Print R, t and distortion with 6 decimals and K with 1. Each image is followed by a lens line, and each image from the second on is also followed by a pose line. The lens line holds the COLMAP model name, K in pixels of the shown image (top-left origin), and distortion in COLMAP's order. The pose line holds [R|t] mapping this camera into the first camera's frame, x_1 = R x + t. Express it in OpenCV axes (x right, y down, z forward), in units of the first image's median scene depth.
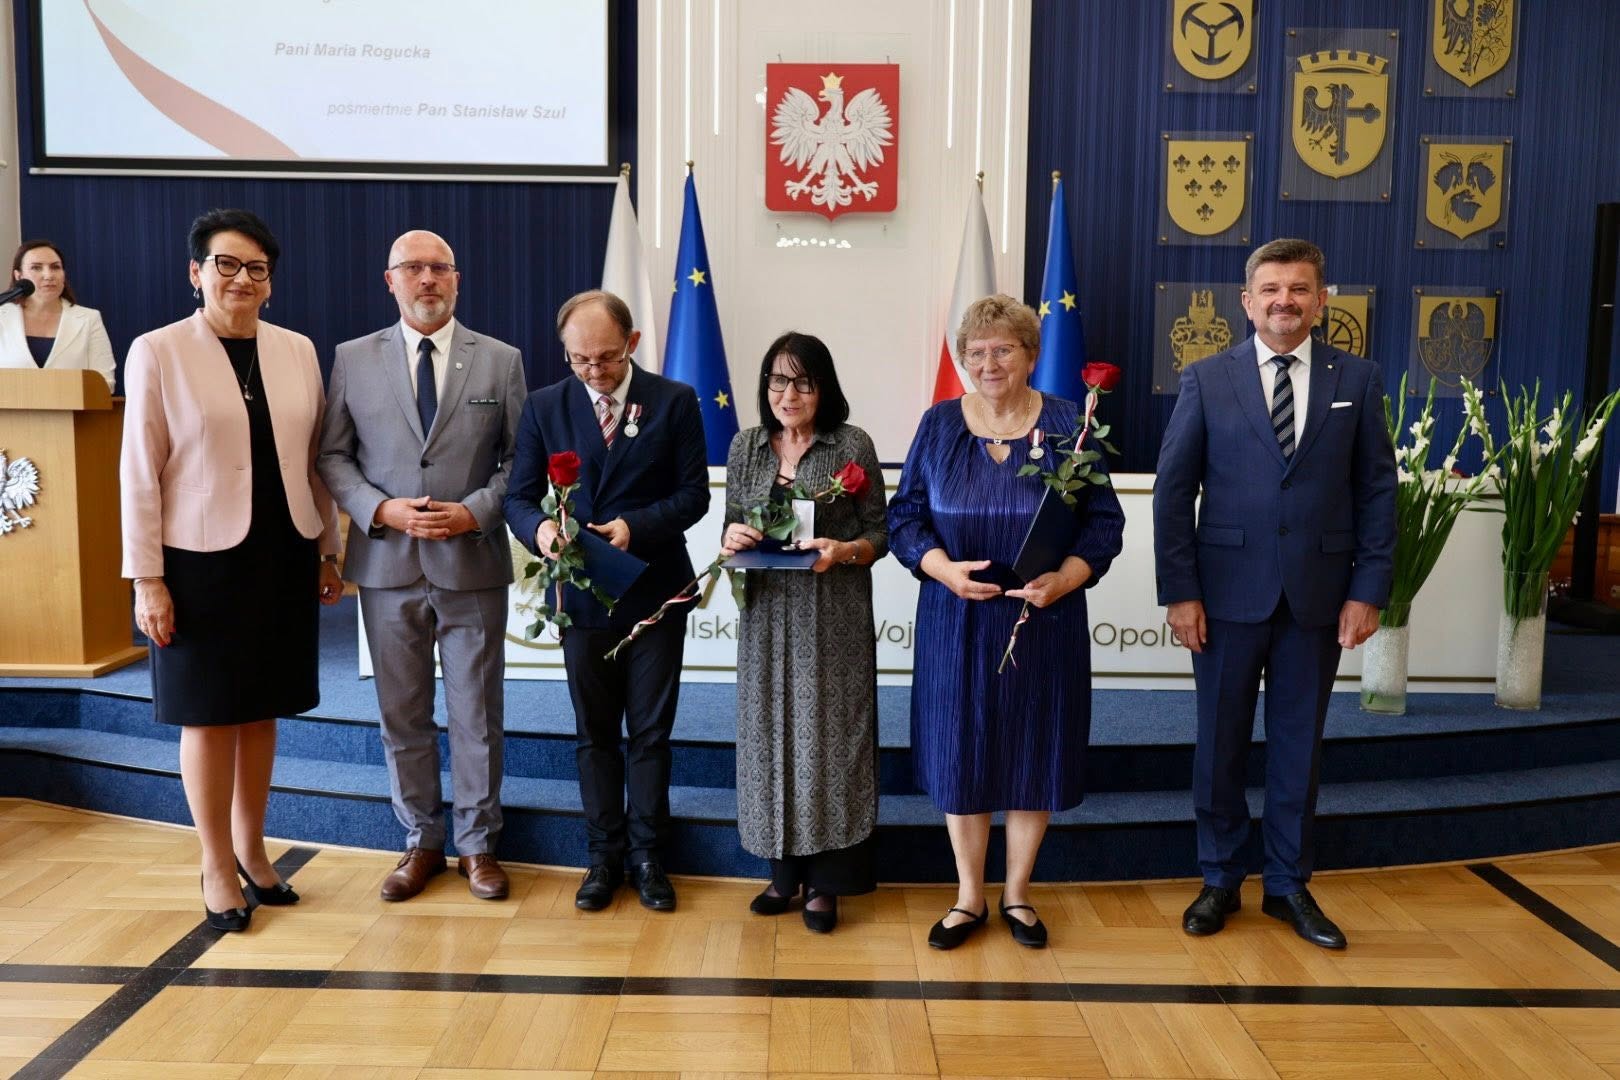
lens RADIAL K [[1229.3, 0, 816.2], [0, 1229.3, 538.4], [0, 0, 1]] dist [-0.004536, -0.004905]
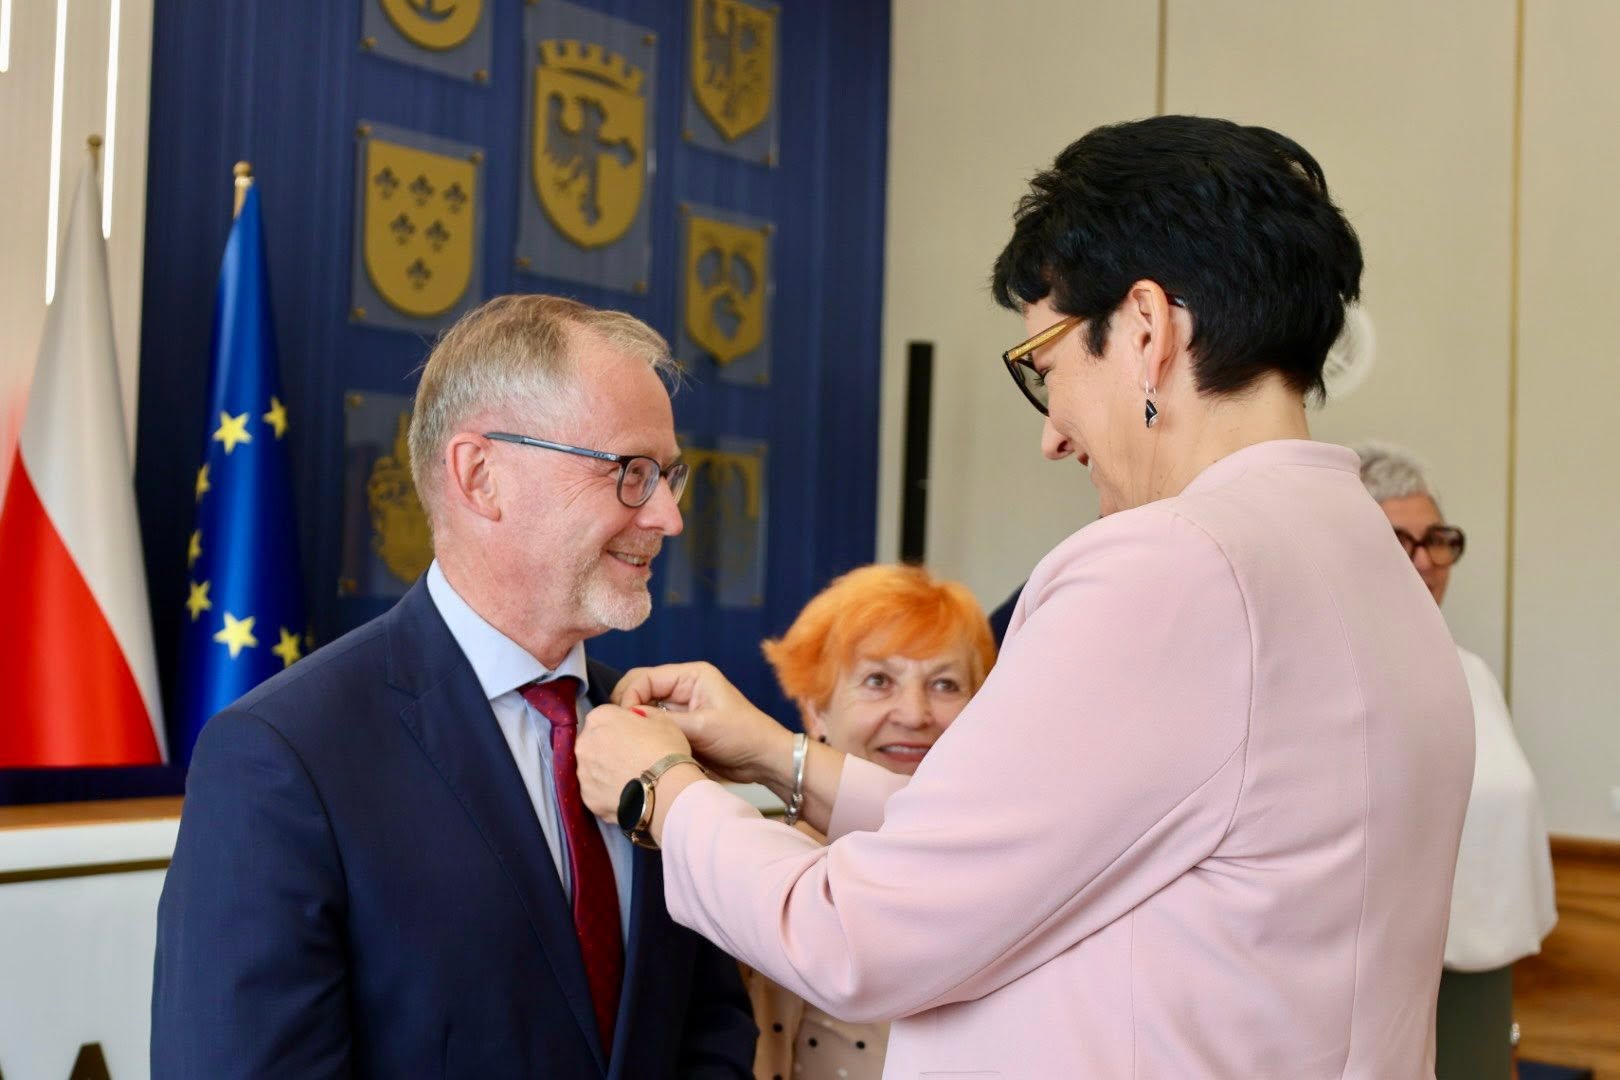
lens RADIAL K [[2071.4, 0, 813.6], [0, 2071.4, 569.6], [0, 0, 1]] dist [-0.023496, -0.007376]
pose [[0.625228, 0.016074, 0.780277, -0.311966], [0.059930, 0.995847, -0.068536, -0.057907], [-0.778138, 0.089613, 0.621668, 0.294065]]
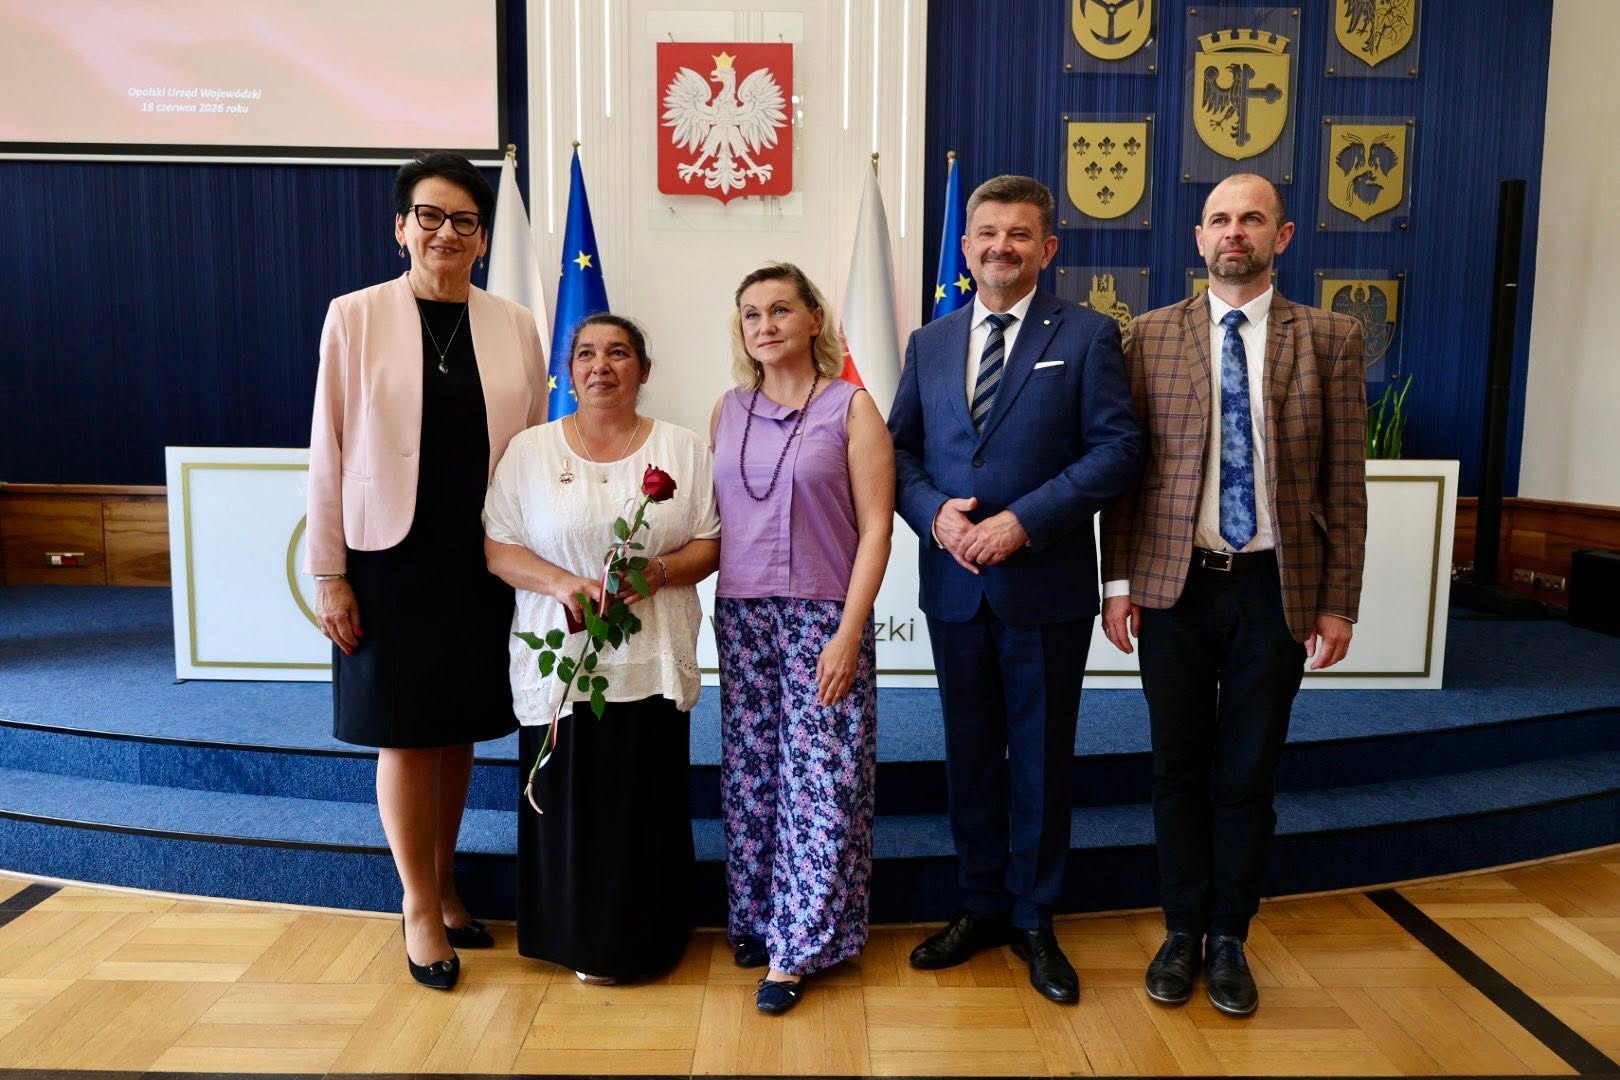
lens RADIAL K [[1079.8, 0, 810.9], [0, 1079.8, 538.3], [0, 0, 1]] dist [-0.001797, -0.007529]
pose [[0.999951, -0.006086, 0.007755, 0.072640], [0.005990, 0.999906, 0.012303, -0.001177], [-0.007829, -0.012256, 0.999894, 0.132225]]
